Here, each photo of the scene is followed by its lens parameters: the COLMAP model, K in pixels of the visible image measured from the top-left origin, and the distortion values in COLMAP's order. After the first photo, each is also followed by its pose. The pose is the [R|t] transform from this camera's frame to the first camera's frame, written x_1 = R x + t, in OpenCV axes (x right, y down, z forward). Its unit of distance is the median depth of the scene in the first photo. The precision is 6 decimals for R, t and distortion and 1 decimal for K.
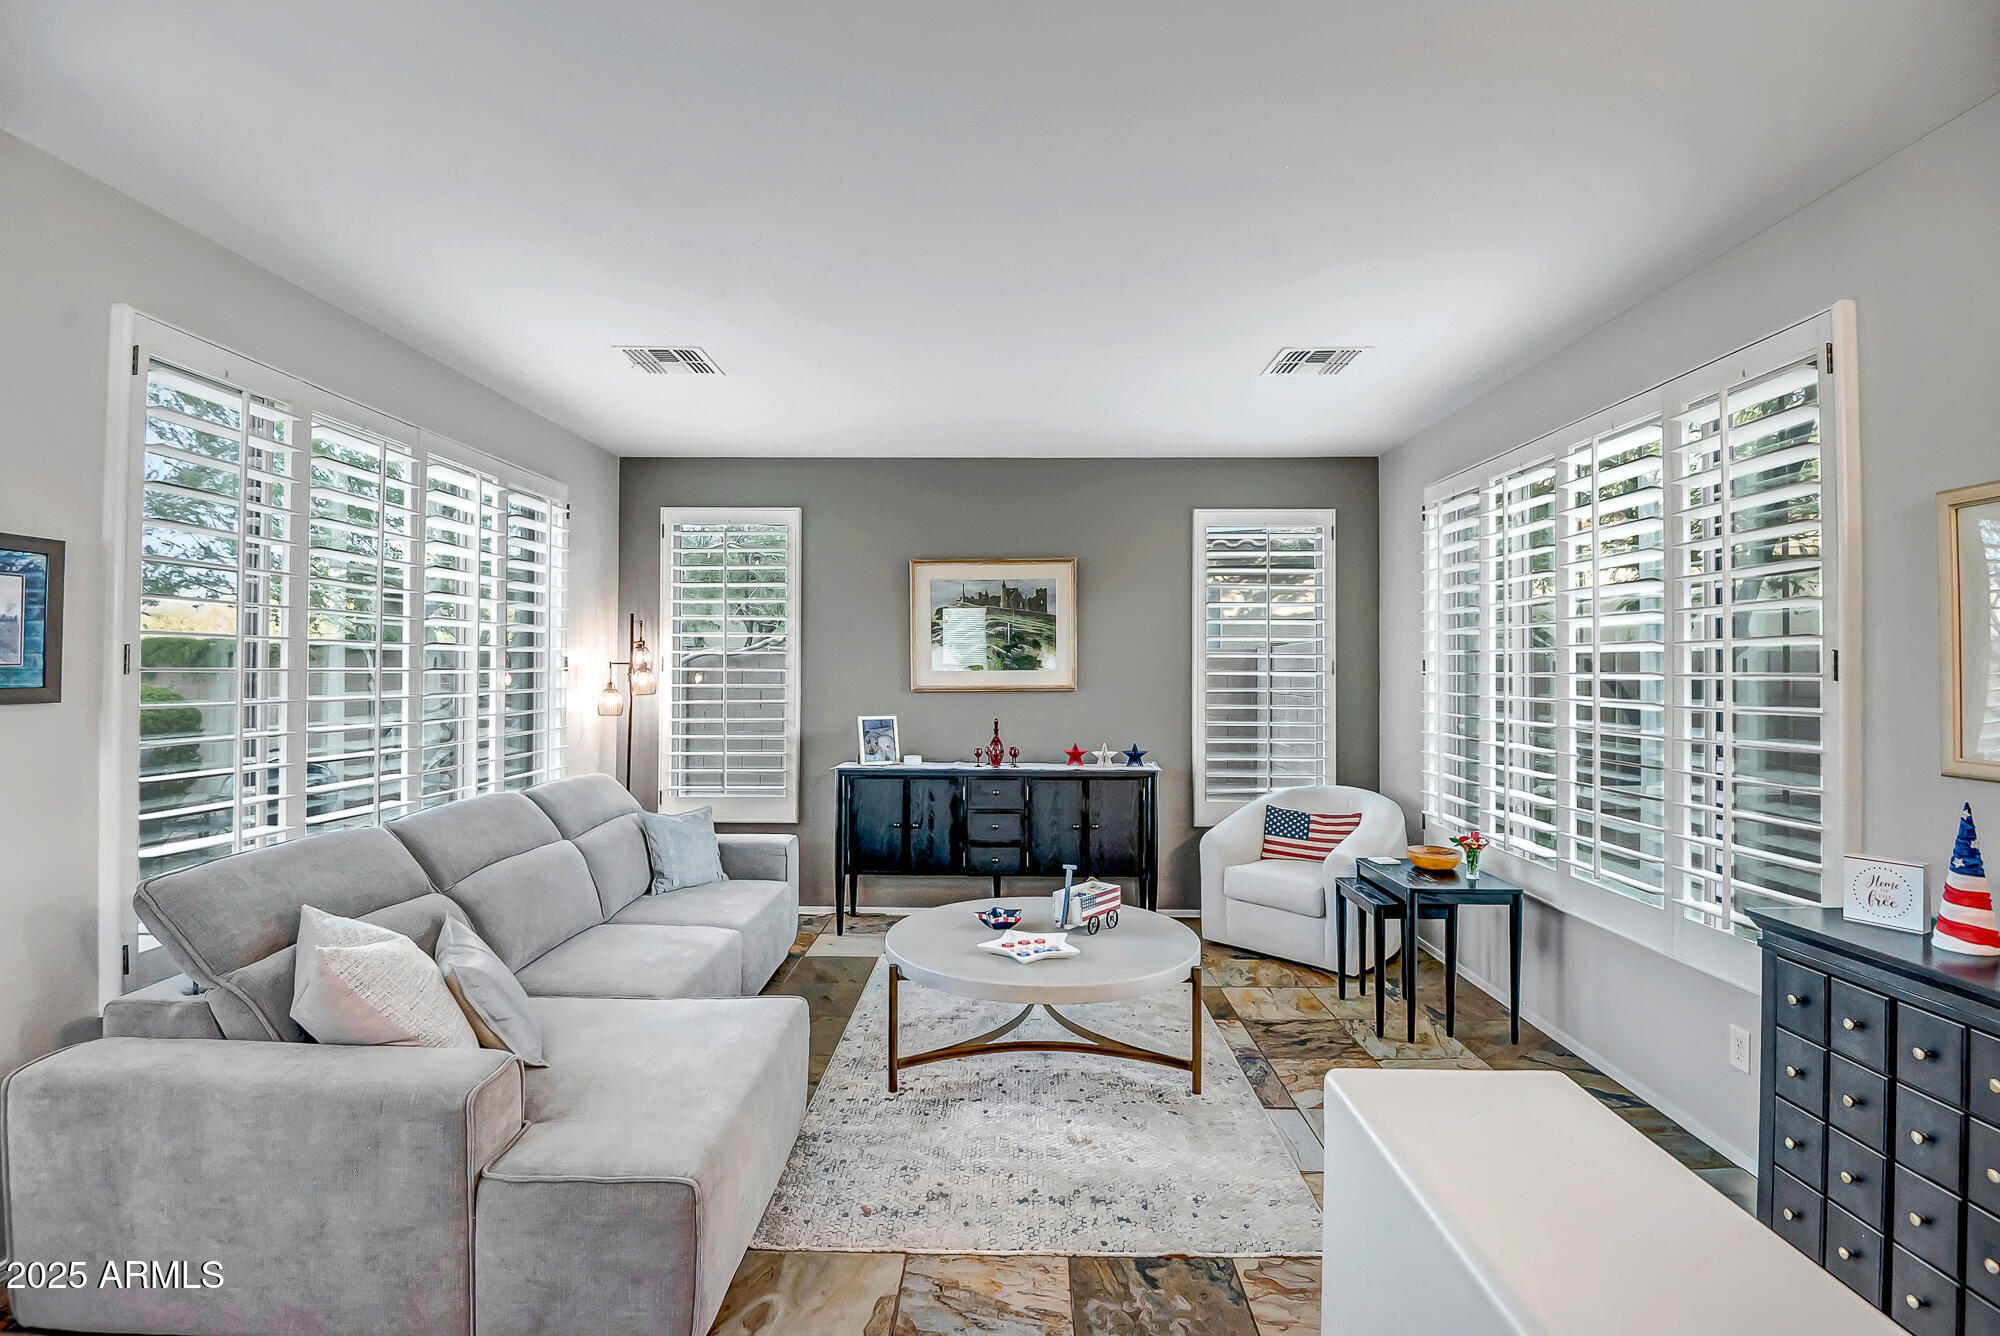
lens RADIAL K [[935.7, 0, 1008.4], [0, 935.7, 658.2], [0, 0, 1]] dist [0.026851, -0.040084]
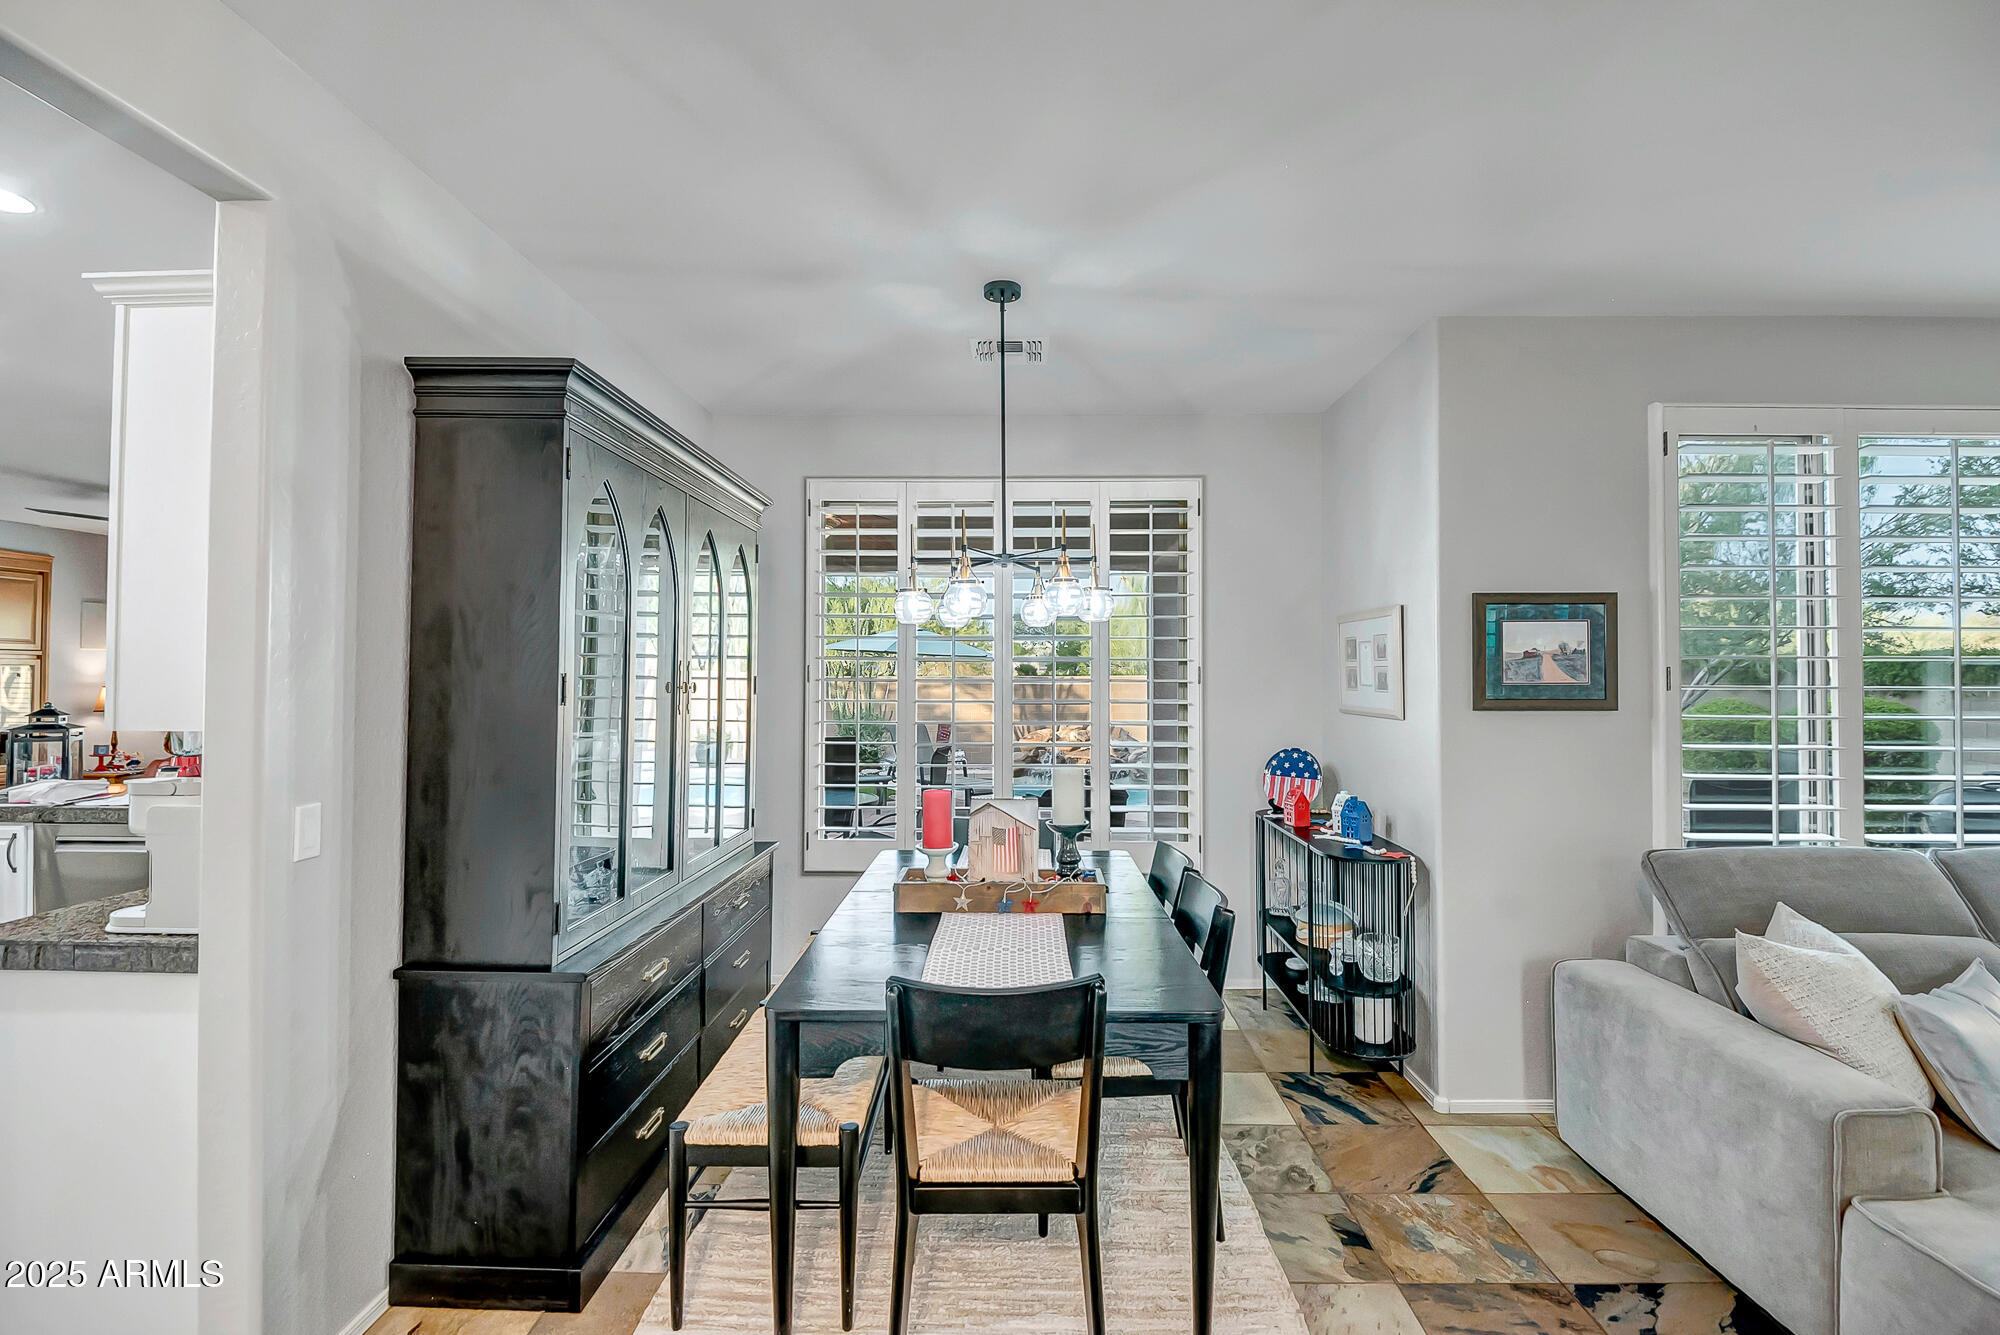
lens RADIAL K [[924.3, 0, 1001.3], [0, 924.3, 657.4], [0, 0, 1]] dist [0.025978, -0.023877]
pose [[-0.014123, -0.024354, -0.999604, 0.163695], [0.009125, 0.999659, -0.024484, -0.002394], [0.999859, -0.009468, -0.013896, 0.046314]]
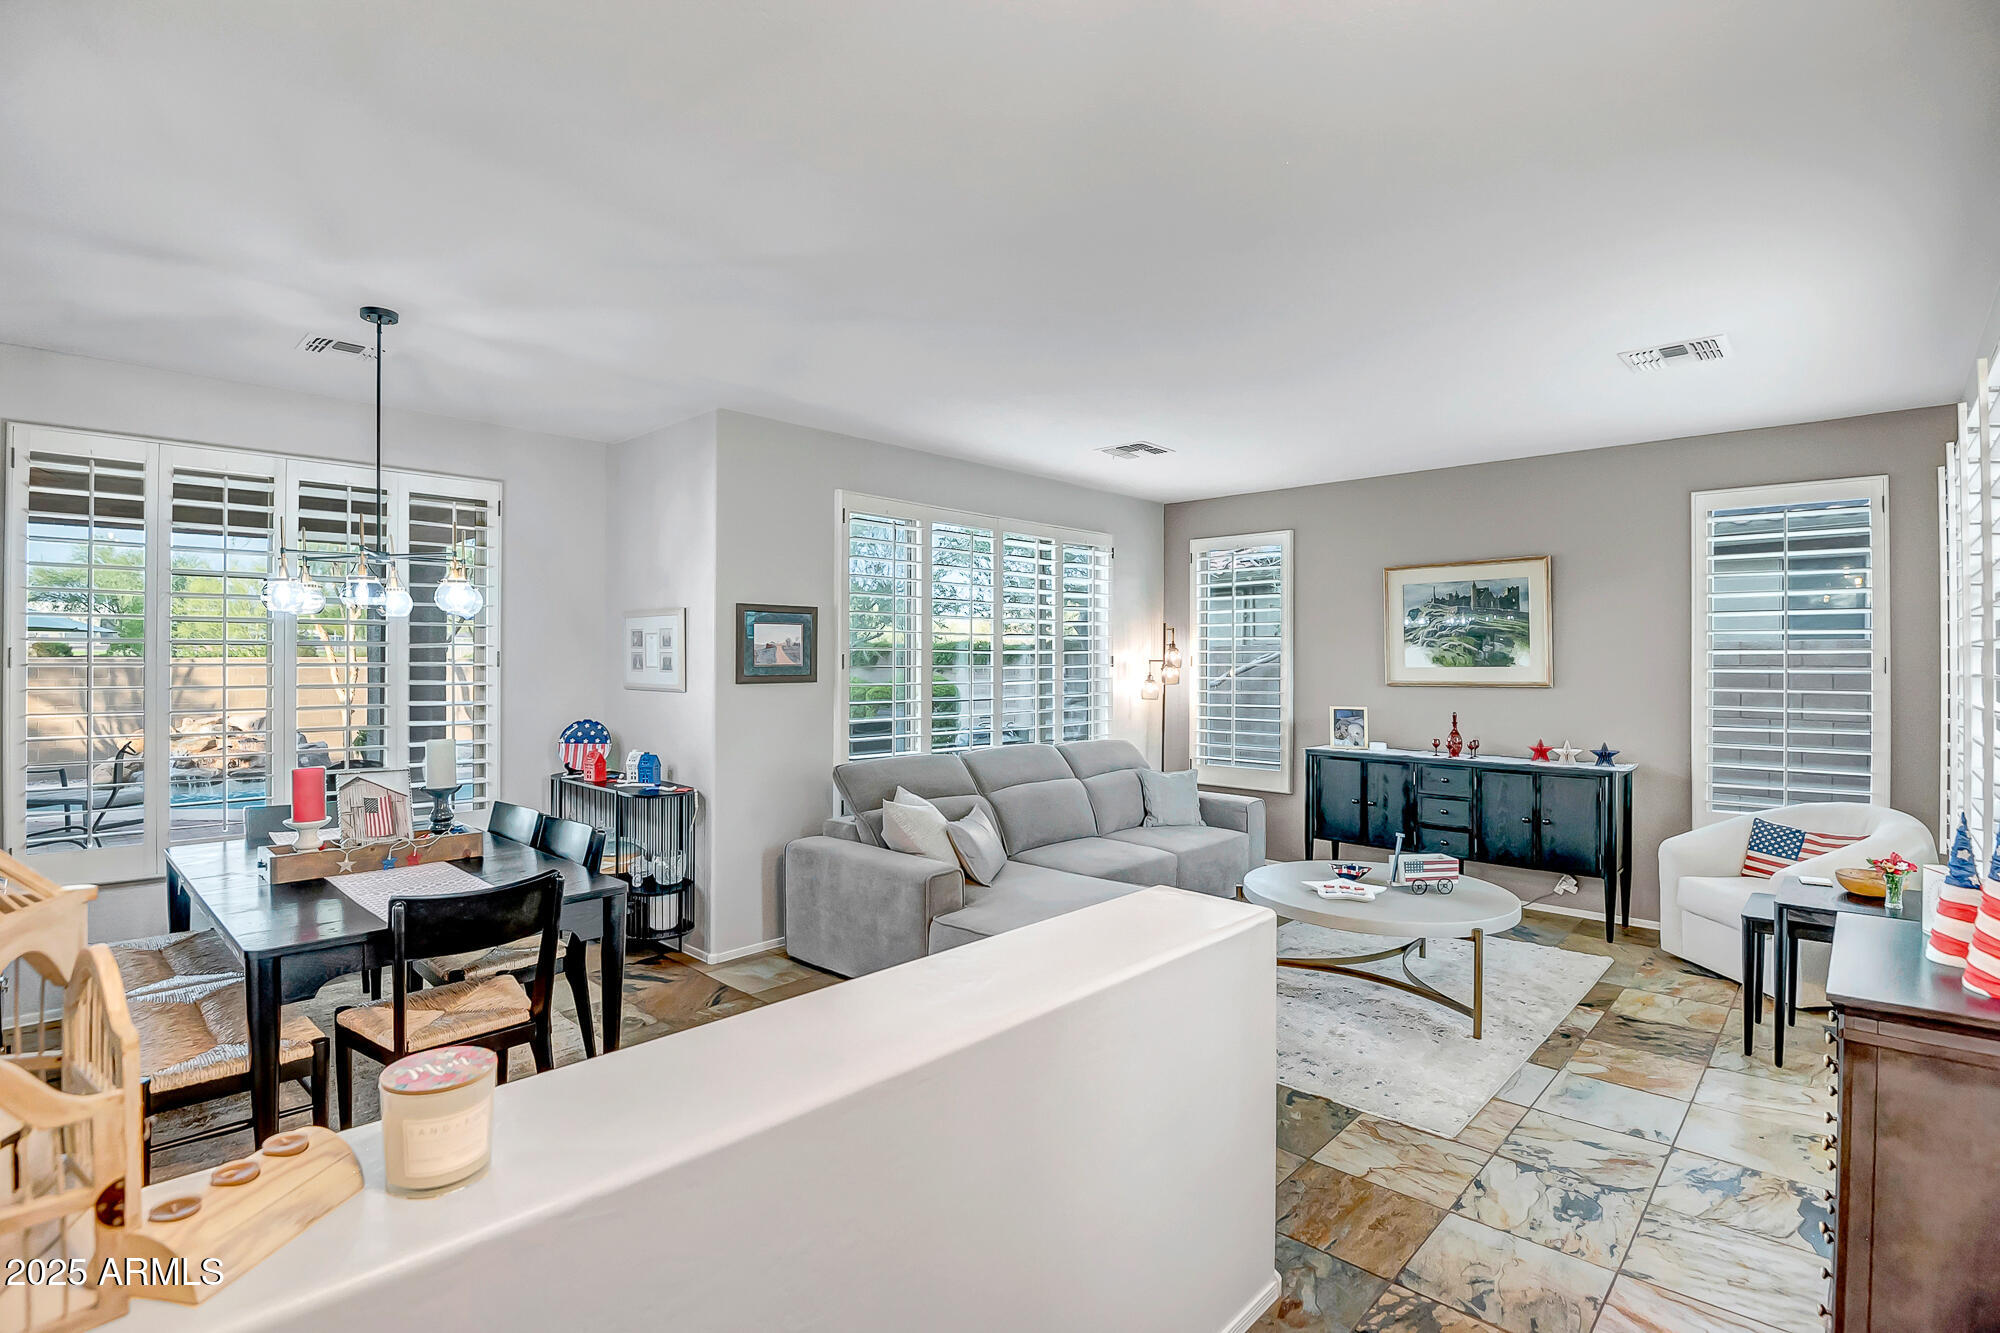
lens RADIAL K [[945.0, 0, 998.2], [0, 945.0, 657.2], [0, 0, 1]] dist [-0.002582, -0.026244]
pose [[0.732517, -0.002935, -0.680742, 0.349551], [0.008015, 0.999959, 0.004314, -0.007335], [0.680701, -0.008616, 0.732511, -0.146959]]
